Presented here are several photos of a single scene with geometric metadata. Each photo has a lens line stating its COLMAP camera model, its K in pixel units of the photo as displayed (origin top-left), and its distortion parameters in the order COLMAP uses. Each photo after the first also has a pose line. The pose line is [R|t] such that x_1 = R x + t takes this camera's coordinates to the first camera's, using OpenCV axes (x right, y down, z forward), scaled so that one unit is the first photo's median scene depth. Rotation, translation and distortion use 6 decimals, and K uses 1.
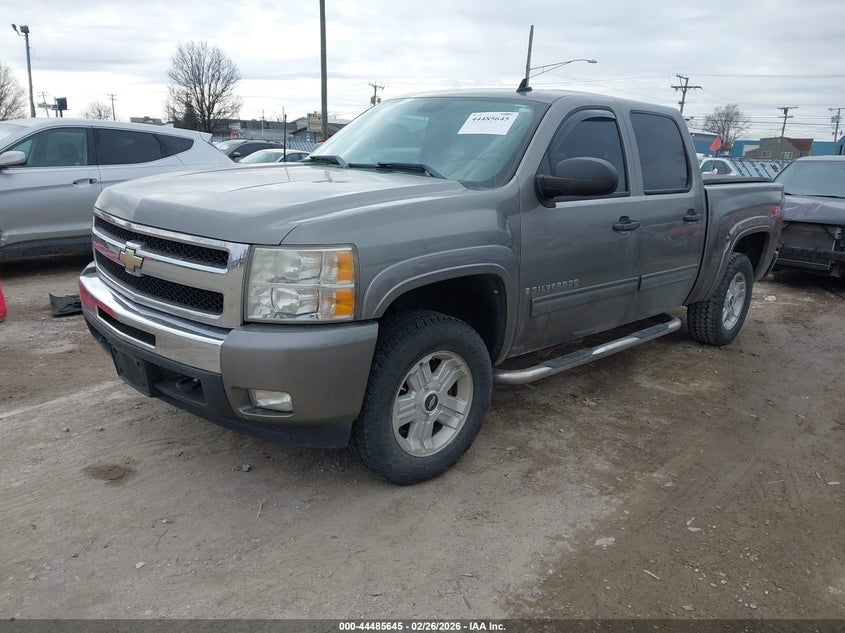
lens RADIAL K [[649.9, 0, 426.4], [0, 649.9, 317.4], [0, 0, 1]] dist [0.026741, -0.007340]
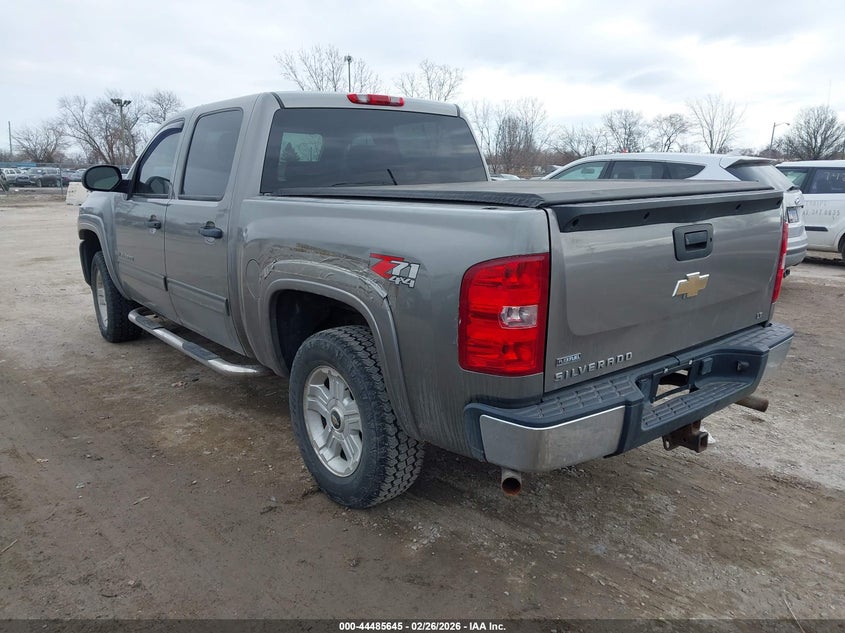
lens RADIAL K [[649.9, 0, 426.4], [0, 649.9, 317.4], [0, 0, 1]] dist [0.026741, -0.007340]
pose [[-0.108129, 0.156999, -0.981662, 1.367586], [-0.254522, 0.950168, 0.179997, -0.306043], [0.961003, 0.269317, -0.062781, 1.545418]]
